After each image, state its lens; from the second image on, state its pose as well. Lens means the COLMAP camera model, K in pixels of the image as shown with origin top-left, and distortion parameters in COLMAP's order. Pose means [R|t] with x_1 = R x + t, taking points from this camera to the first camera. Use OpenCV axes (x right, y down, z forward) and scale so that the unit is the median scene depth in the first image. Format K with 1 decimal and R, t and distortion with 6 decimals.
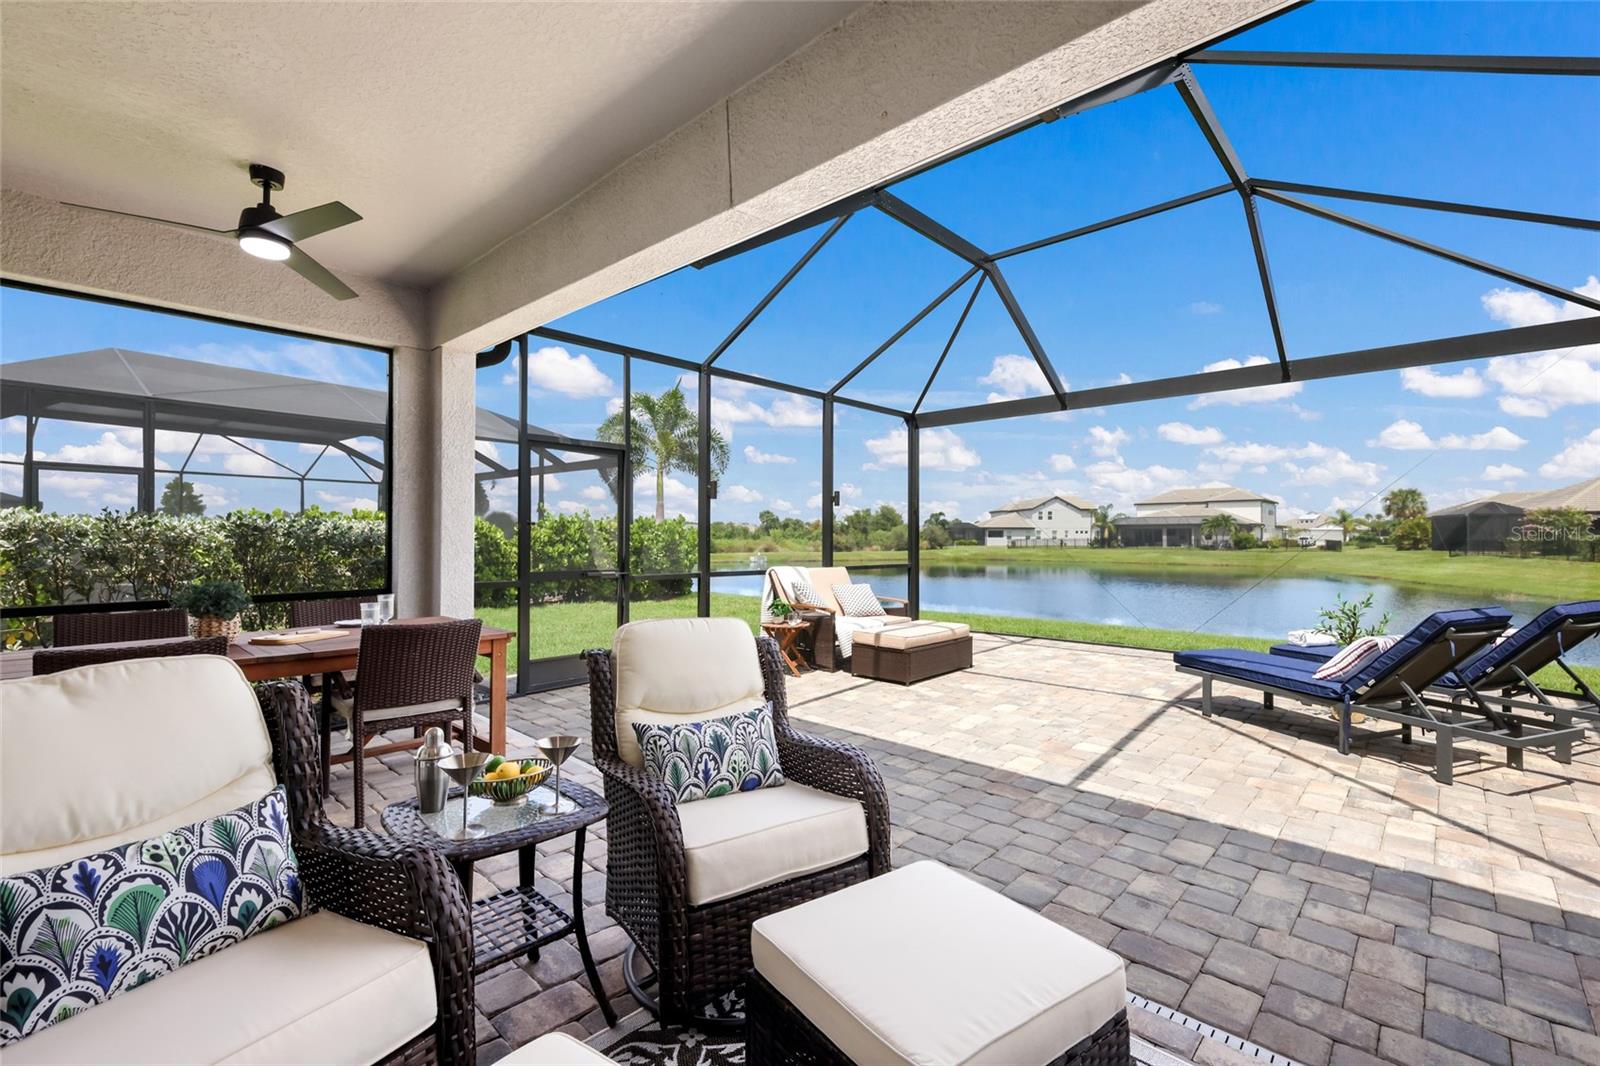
lens RADIAL K [[693.6, 0, 813.6], [0, 693.6, 538.3], [0, 0, 1]] dist [0.009196, -0.001416]
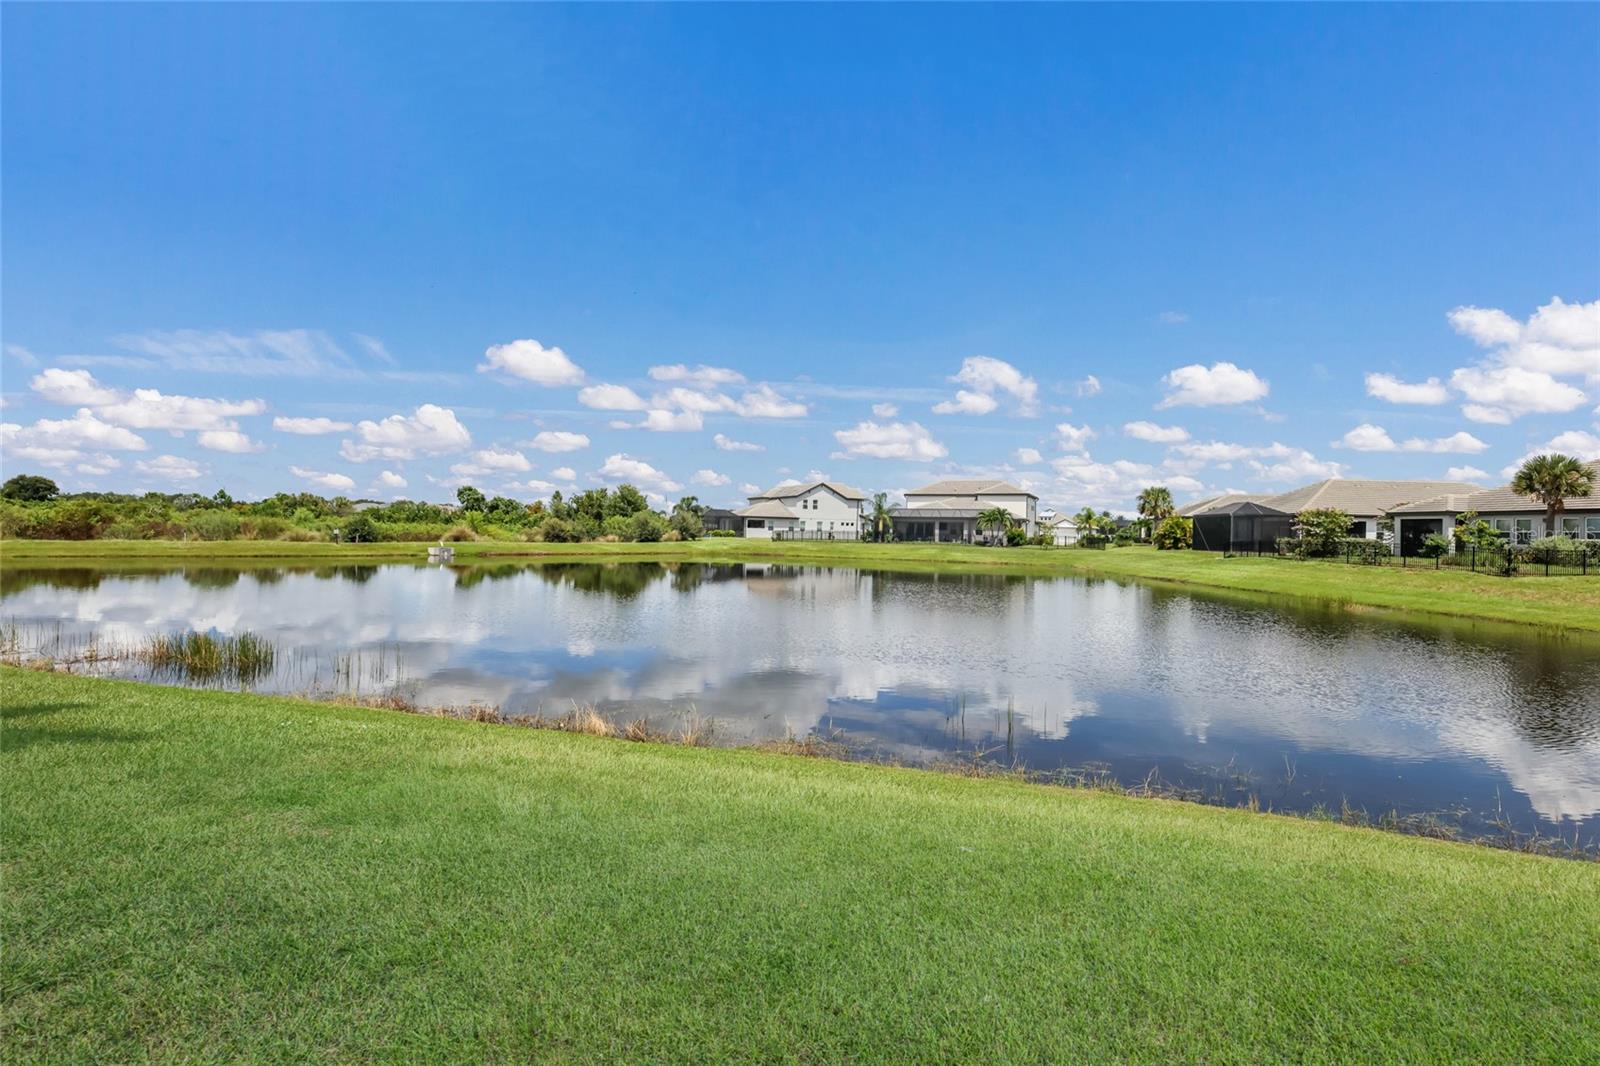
lens RADIAL K [[732.5, 0, 777.4], [0, 732.5, 542.4], [0, 0, 1]] dist [0.008969, 0.001285]
pose [[0.951948, 0.015269, 0.305880, 0.014710], [-0.021148, 0.999650, 0.015914, 0.001768], [-0.305530, -0.021618, 0.951937, 0.162918]]
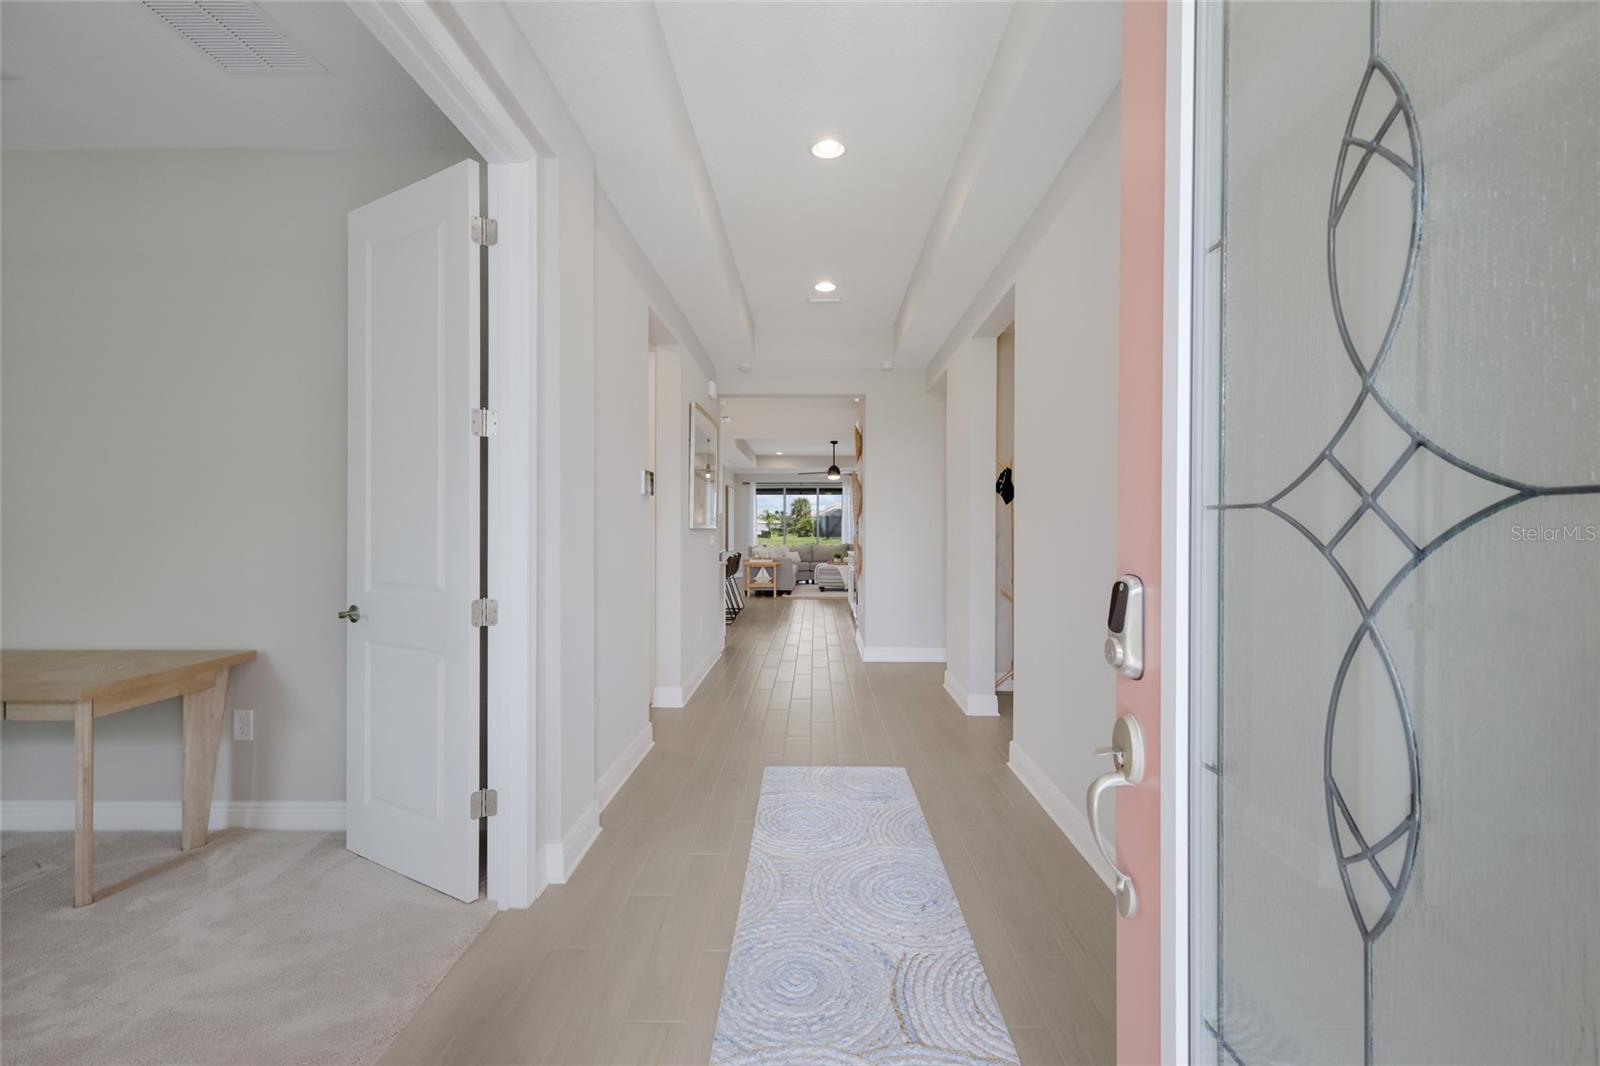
lens RADIAL K [[693.6, 0, 799.3], [0, 693.6, 534.4], [0, 0, 1]] dist [0.009196, -0.001416]
pose [[0.758632, -0.006591, 0.651487, -0.165777], [0.001251, 0.999962, 0.008660, -0.002578], [-0.651519, -0.005754, 0.758611, -0.173539]]
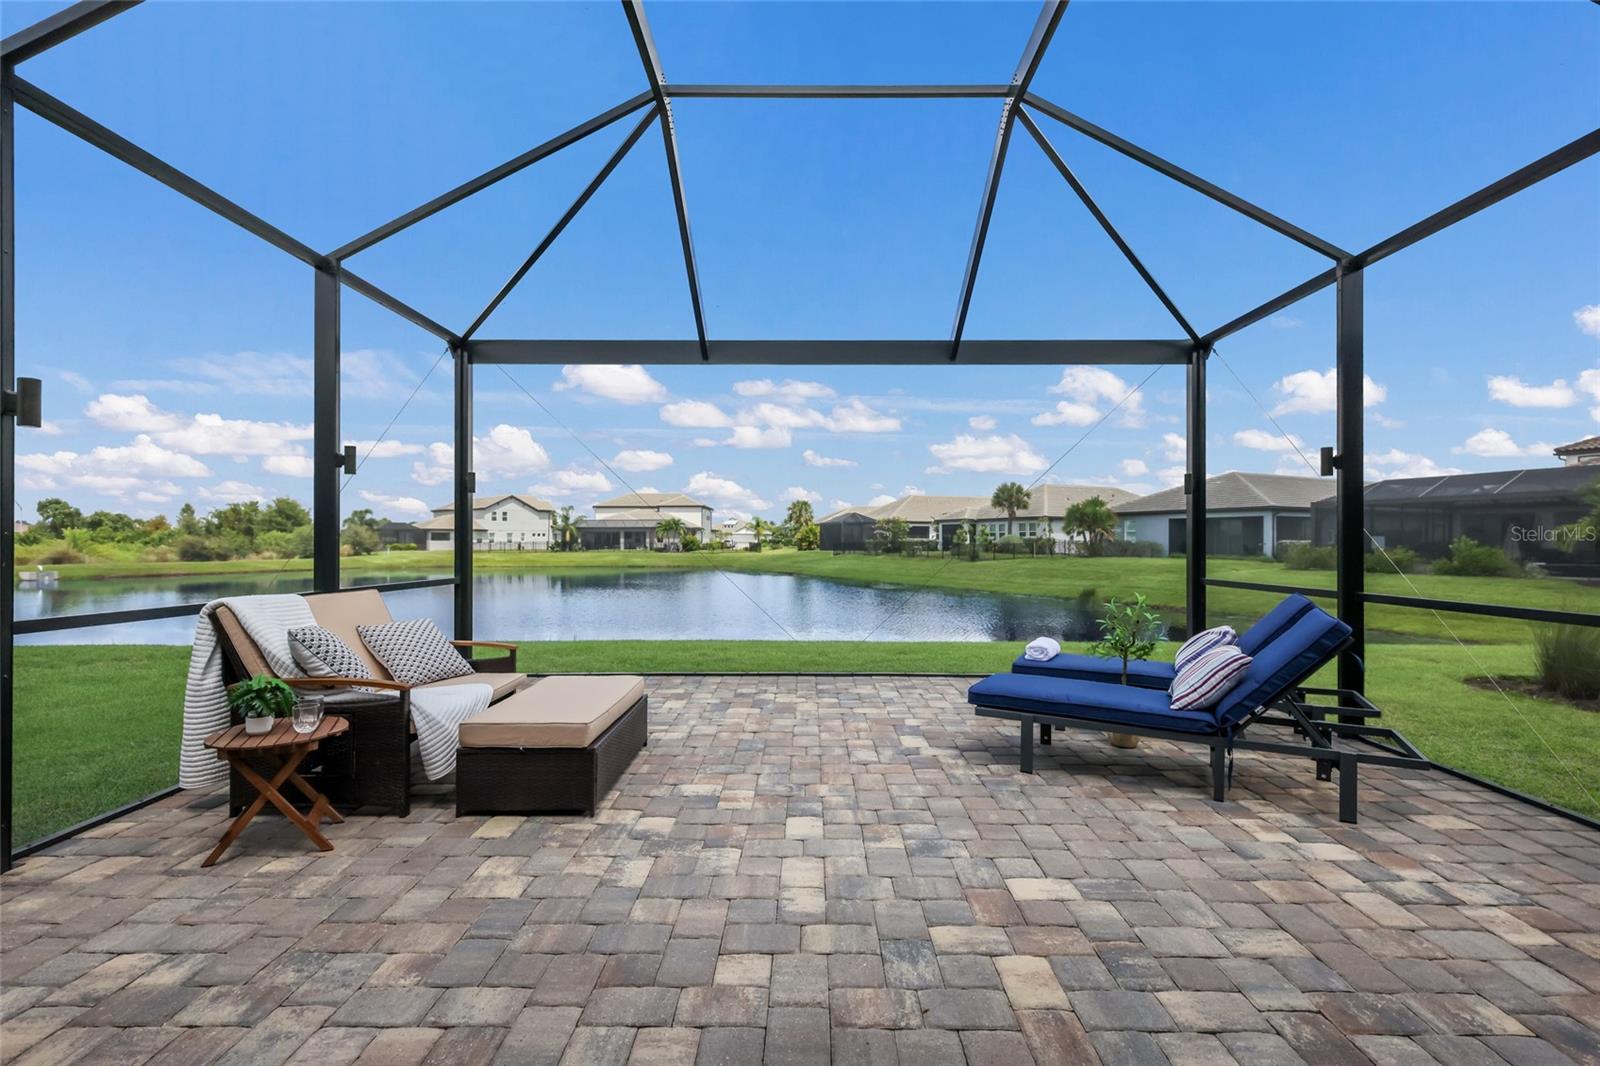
lens RADIAL K [[732.5, 0, 800.1], [0, 732.5, 541.8], [0, 0, 1]] dist [0.008969, 0.001285]
pose [[0.747592, -0.002316, 0.664154, -0.008538], [0.002396, 0.999997, 0.000791, 0.000511], [-0.664154, 0.001000, 0.747595, 0.036650]]
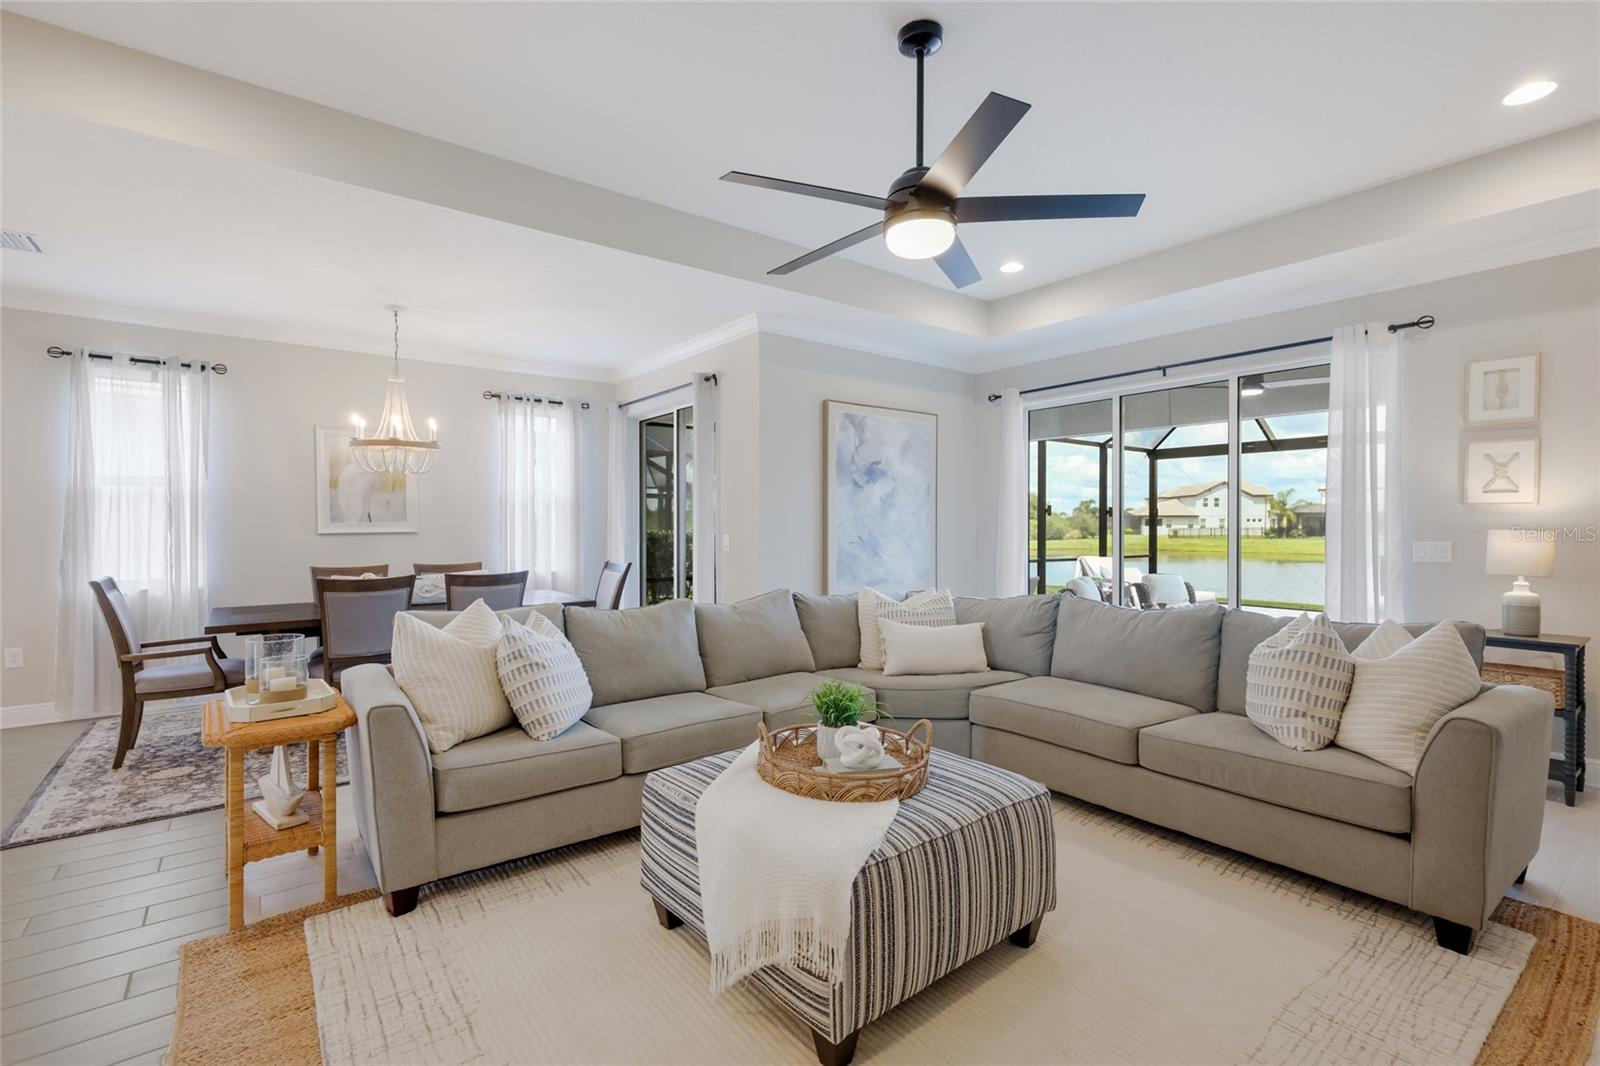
lens RADIAL K [[732.5, 0, 801.6], [0, 732.5, 527.6], [0, 0, 1]] dist [0.008969, 0.001285]
pose [[0.984162, 0.000737, -0.177272, -0.035922], [-0.000165, 0.999995, 0.003244, -0.003031], [0.177274, -0.003163, 0.984156, -0.072758]]
